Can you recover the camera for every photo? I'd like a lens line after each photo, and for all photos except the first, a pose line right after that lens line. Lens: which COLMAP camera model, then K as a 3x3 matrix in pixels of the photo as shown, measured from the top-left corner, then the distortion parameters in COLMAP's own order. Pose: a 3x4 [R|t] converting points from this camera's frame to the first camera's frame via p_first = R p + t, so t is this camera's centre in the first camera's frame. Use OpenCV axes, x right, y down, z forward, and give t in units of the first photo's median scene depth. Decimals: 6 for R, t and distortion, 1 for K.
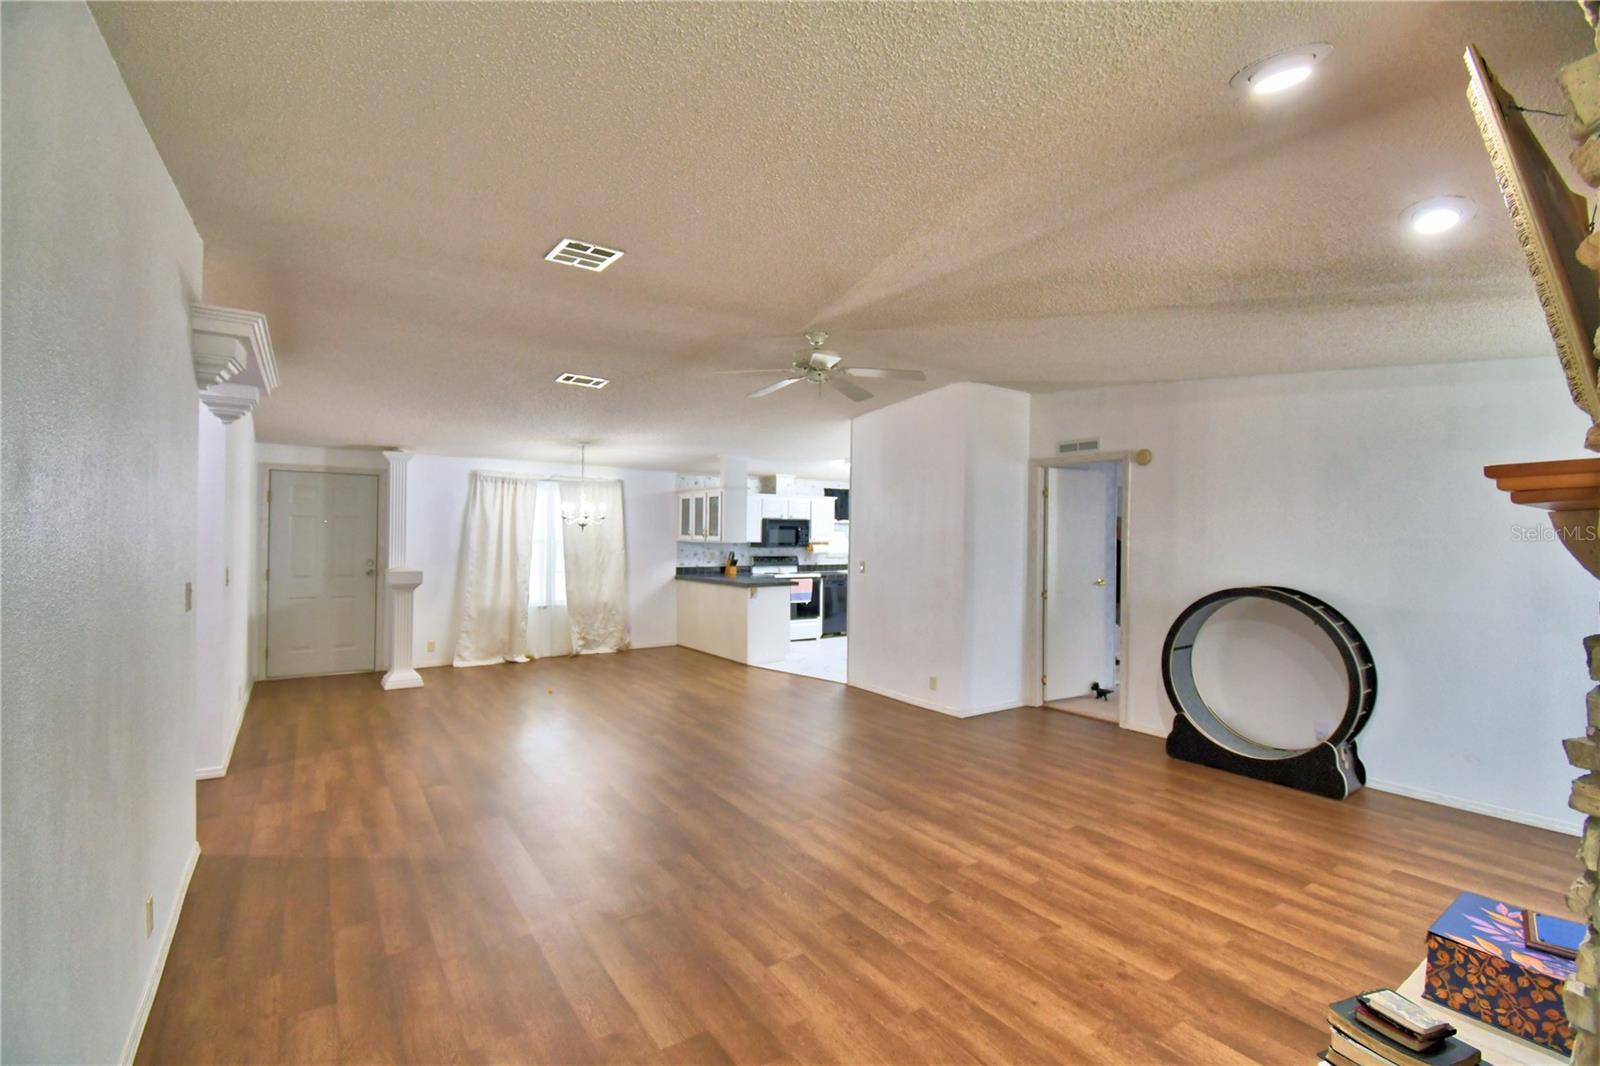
lens RADIAL K [[702.8, 0, 793.3], [0, 702.8, 534.6], [0, 0, 1]] dist [0.014147, -0.022324]
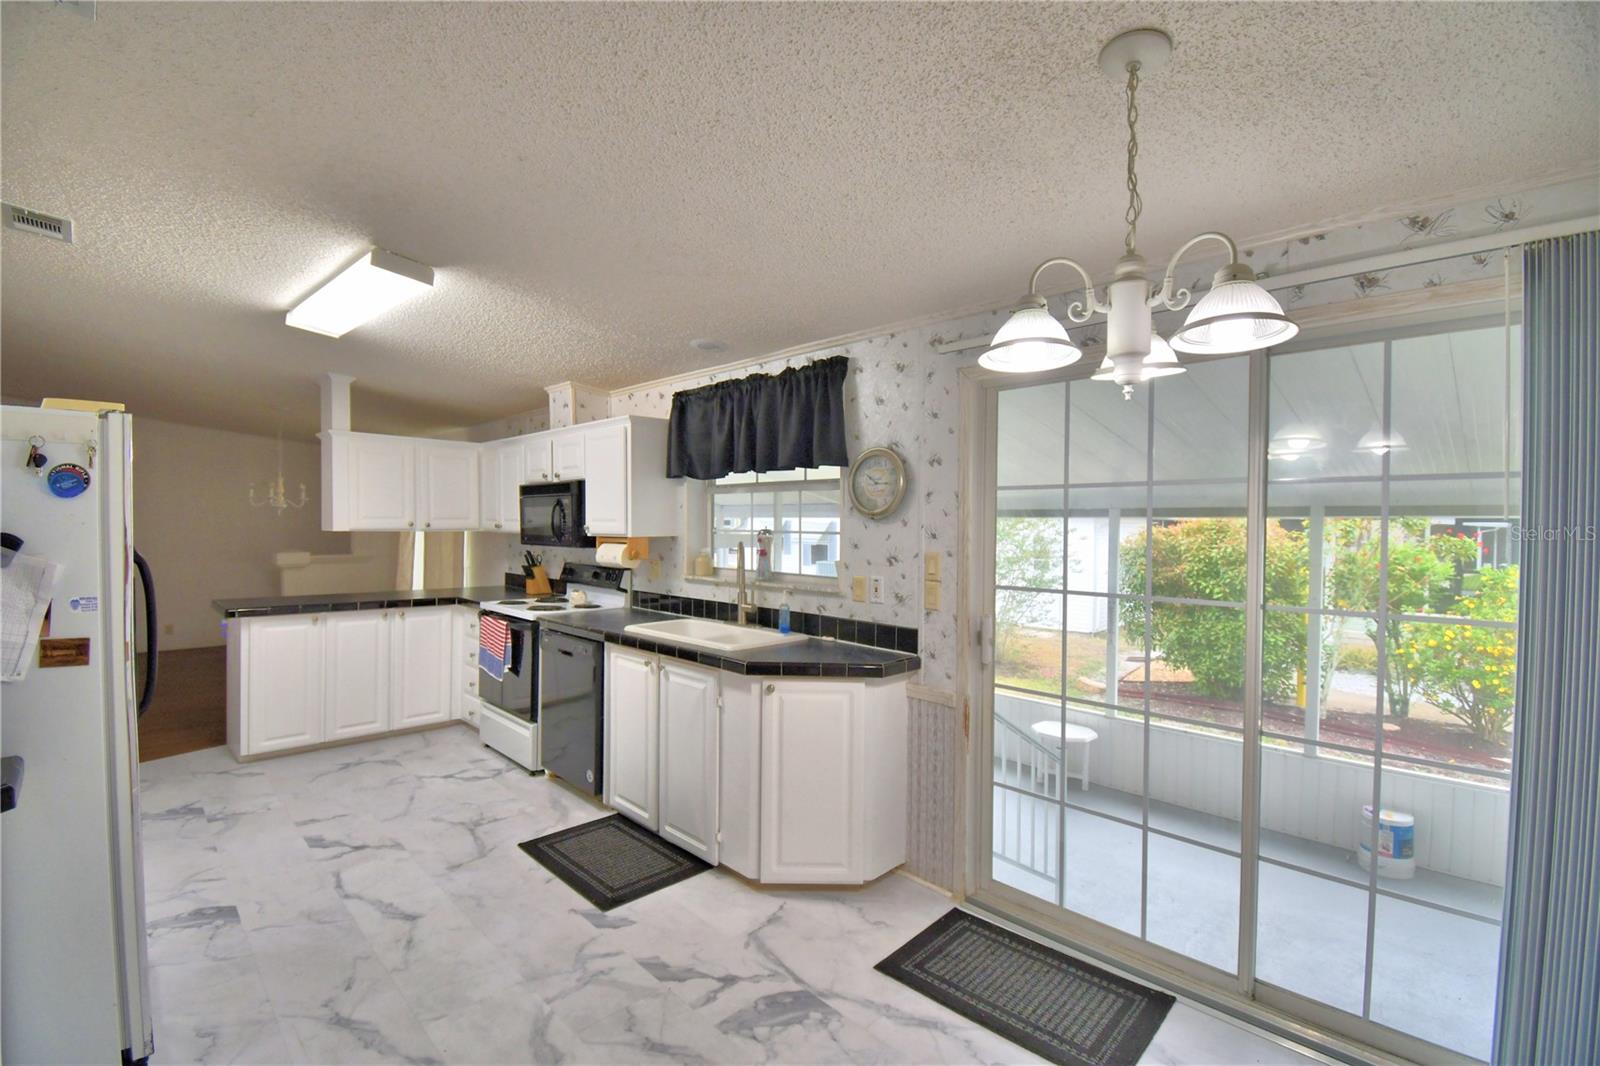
lens RADIAL K [[702.8, 0, 789.7], [0, 702.8, 541.7], [0, 0, 1]] dist [0.014147, -0.022324]
pose [[0.175211, 0.018117, -0.984364, 0.523292], [-0.009251, 0.999817, 0.016754, 0.008264], [0.984487, 0.006171, 0.175347, 1.225363]]
